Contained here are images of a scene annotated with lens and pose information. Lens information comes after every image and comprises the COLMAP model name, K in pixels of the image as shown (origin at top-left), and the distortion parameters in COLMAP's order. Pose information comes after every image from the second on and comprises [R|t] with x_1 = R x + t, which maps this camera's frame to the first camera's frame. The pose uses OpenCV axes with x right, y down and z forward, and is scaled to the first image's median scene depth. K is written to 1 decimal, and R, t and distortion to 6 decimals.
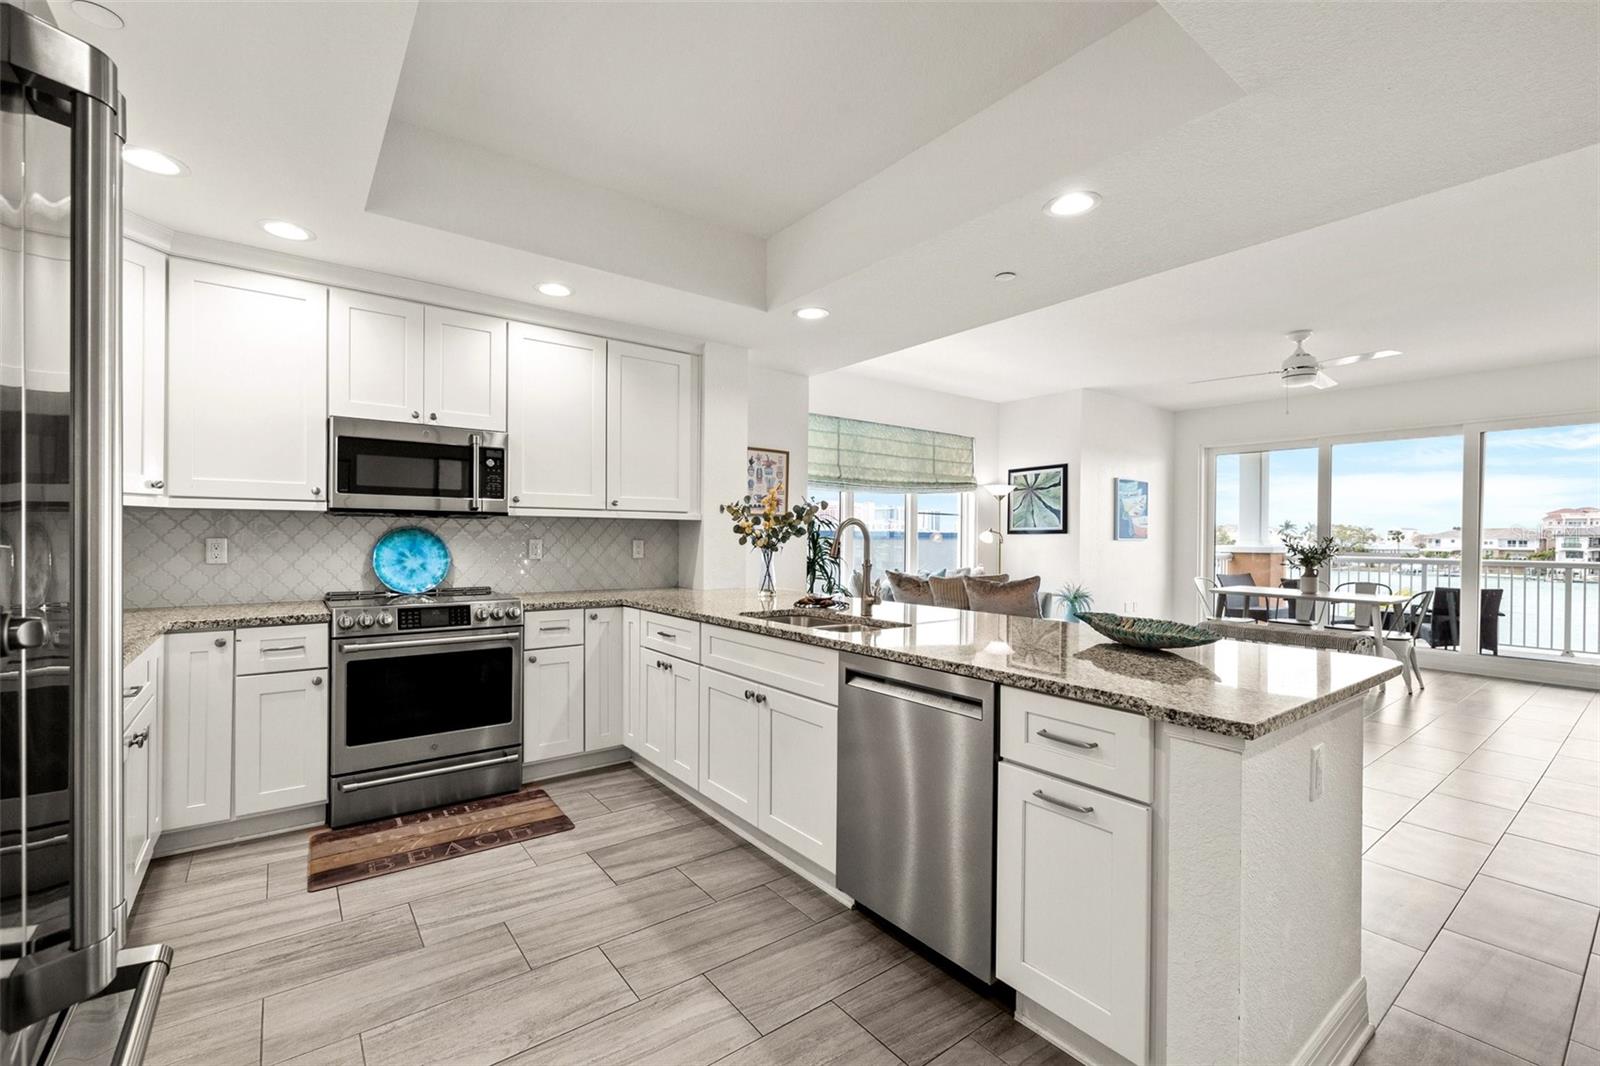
lens RADIAL K [[680.6, 0, 794.8], [0, 680.6, 539.0], [0, 0, 1]] dist [0.001547, -0.000256]
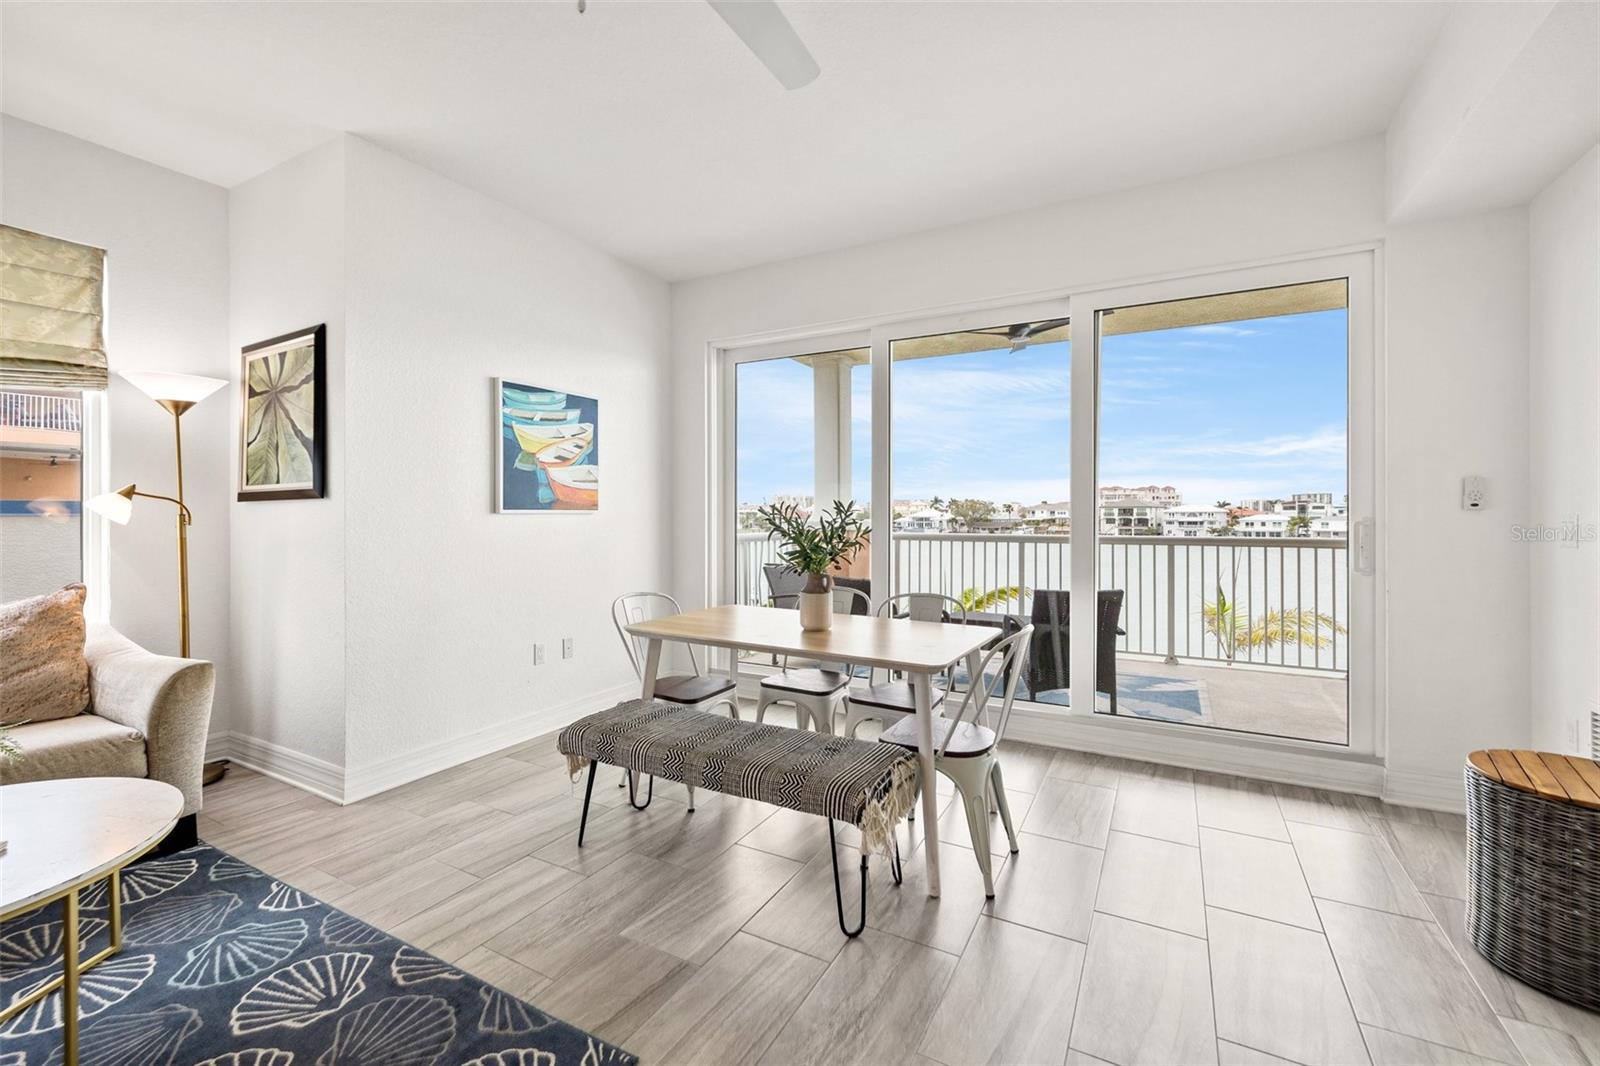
lens RADIAL K [[675.5, 0, 800.1], [0, 675.5, 513.3], [0, 0, 1]] dist [0.000599, 0.000100]
pose [[0.911417, -0.010154, 0.411359, 0.689289], [0.011119, 0.999938, 0.000048, 0.005458], [-0.411334, 0.004530, 0.911473, 0.735478]]
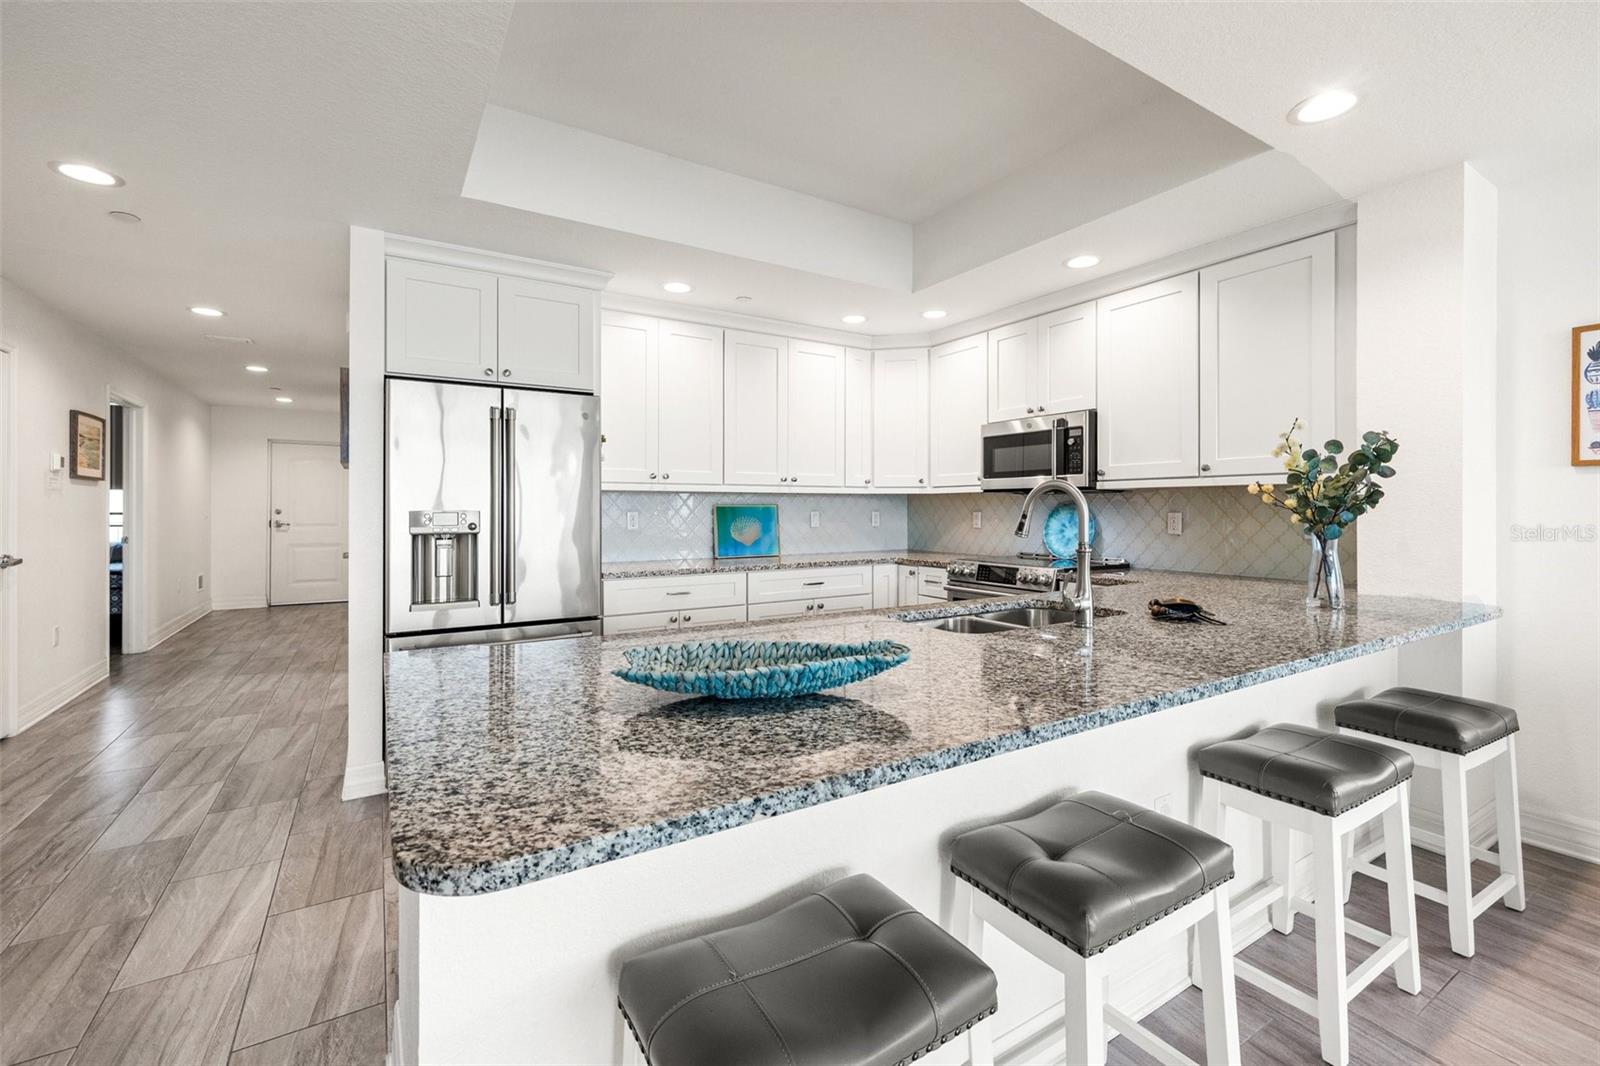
lens RADIAL K [[682.1, 0, 803.2], [0, 682.1, 506.7], [0, 0, 1]] dist [0.000885, -0.000114]
pose [[-0.091280, -0.010375, -0.995771, 0.437398], [-0.004456, 0.999940, -0.010010, 0.002874], [0.995815, 0.003523, -0.091321, 0.443572]]
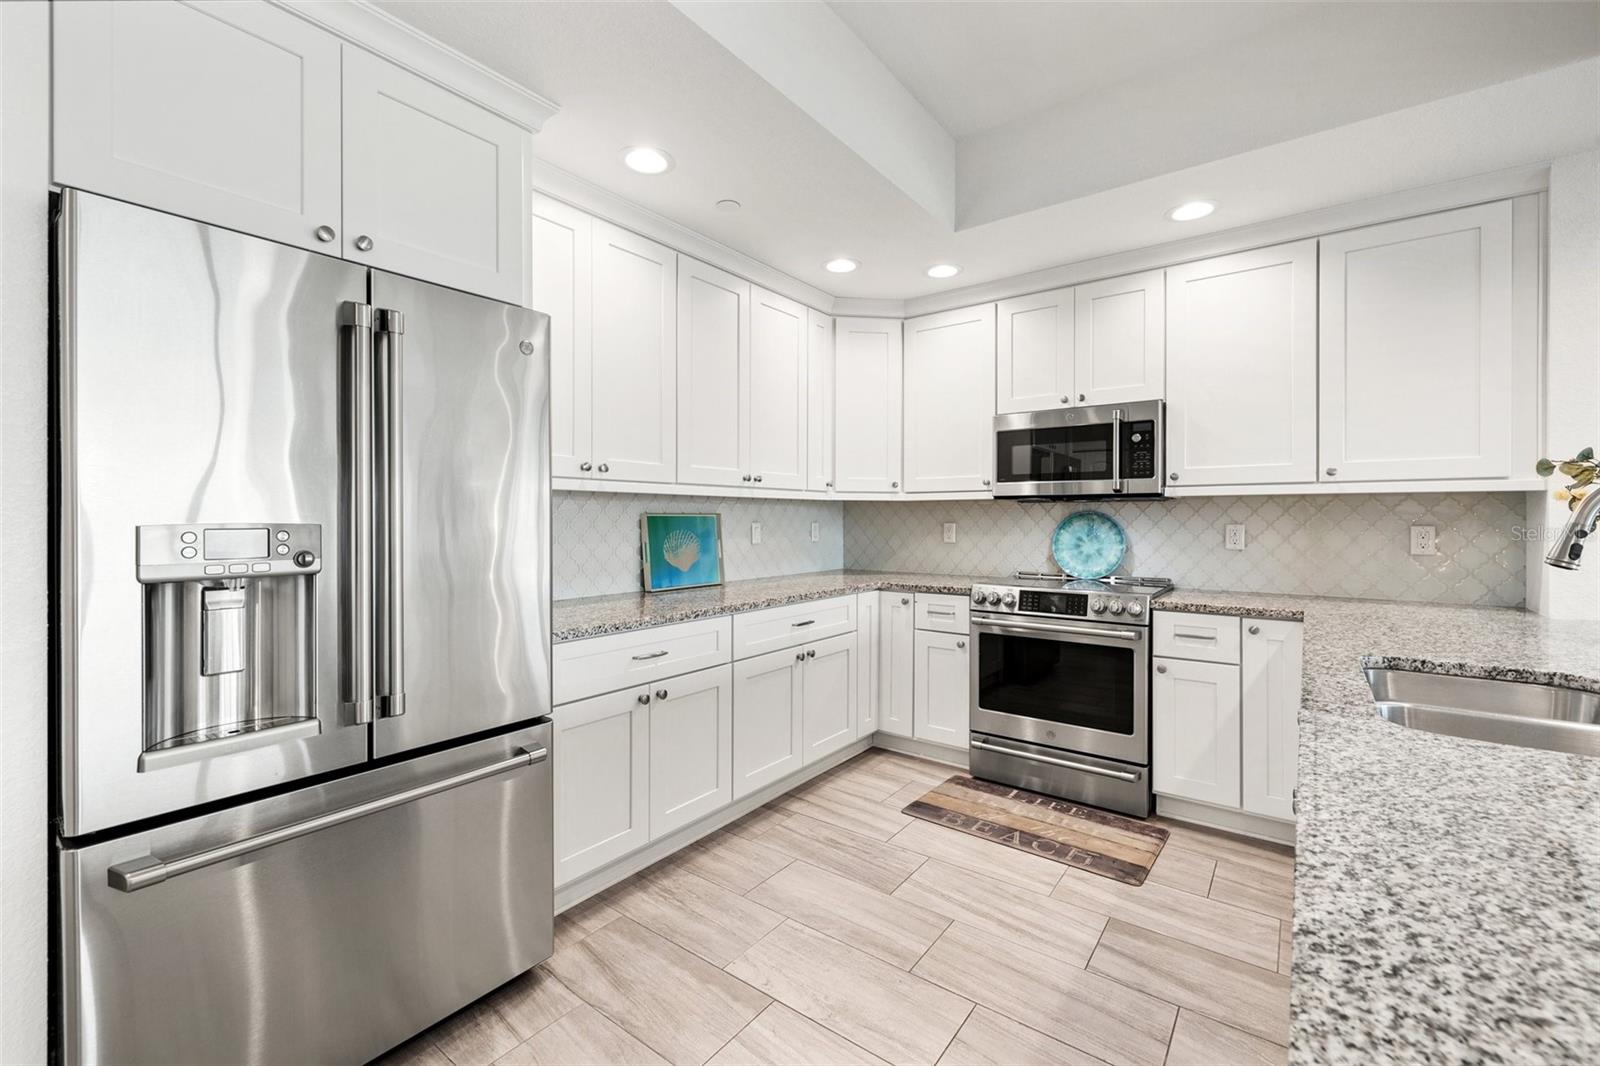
lens RADIAL K [[673.9, 0, 791.8], [0, 673.9, 520.4], [0, 0, 1]] dist [0.000782, 0.000085]
pose [[0.267021, -0.004862, -0.963678, 0.181861], [-0.002555, 0.999980, -0.005753, 0.001195], [0.963687, 0.003998, 0.267003, 0.218972]]
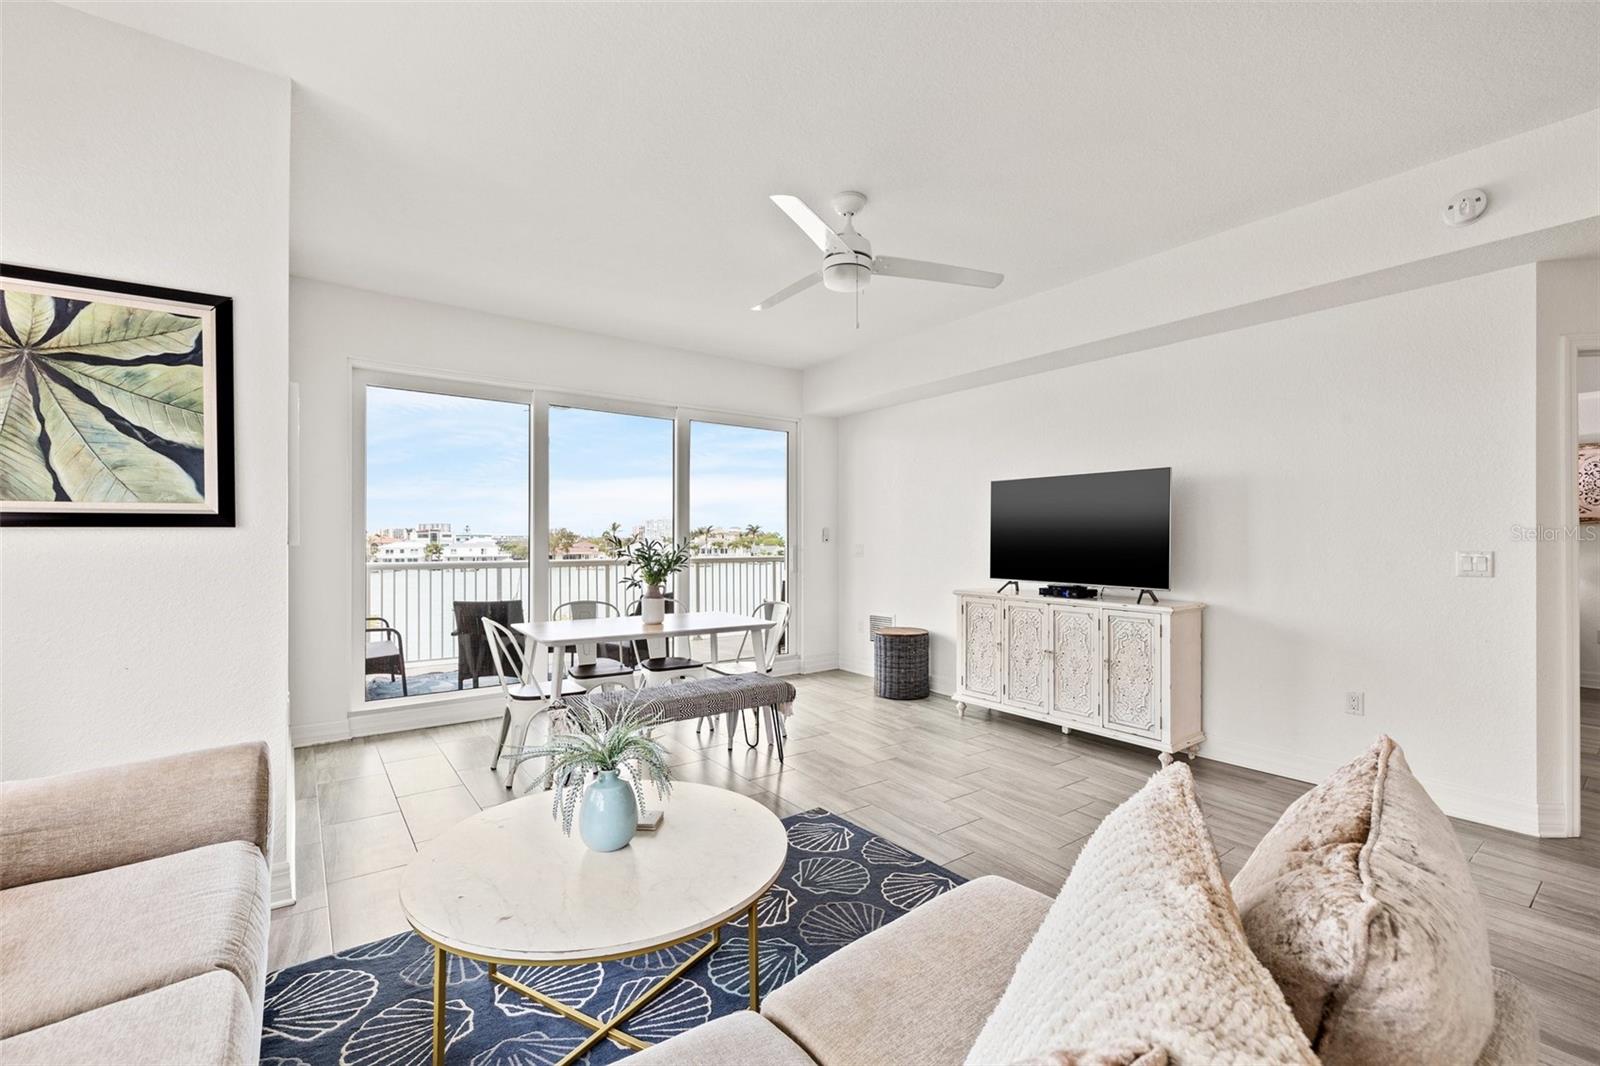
lens RADIAL K [[676.9, 0, 792.4], [0, 676.9, 538.2], [0, 0, 1]] dist [0.001722, 0.000025]
pose [[0.008973, -0.006081, 0.999941, 0.137562], [0.004275, 0.999973, 0.006042, -0.005297], [-0.999951, 0.004220, 0.008998, 1.048652]]
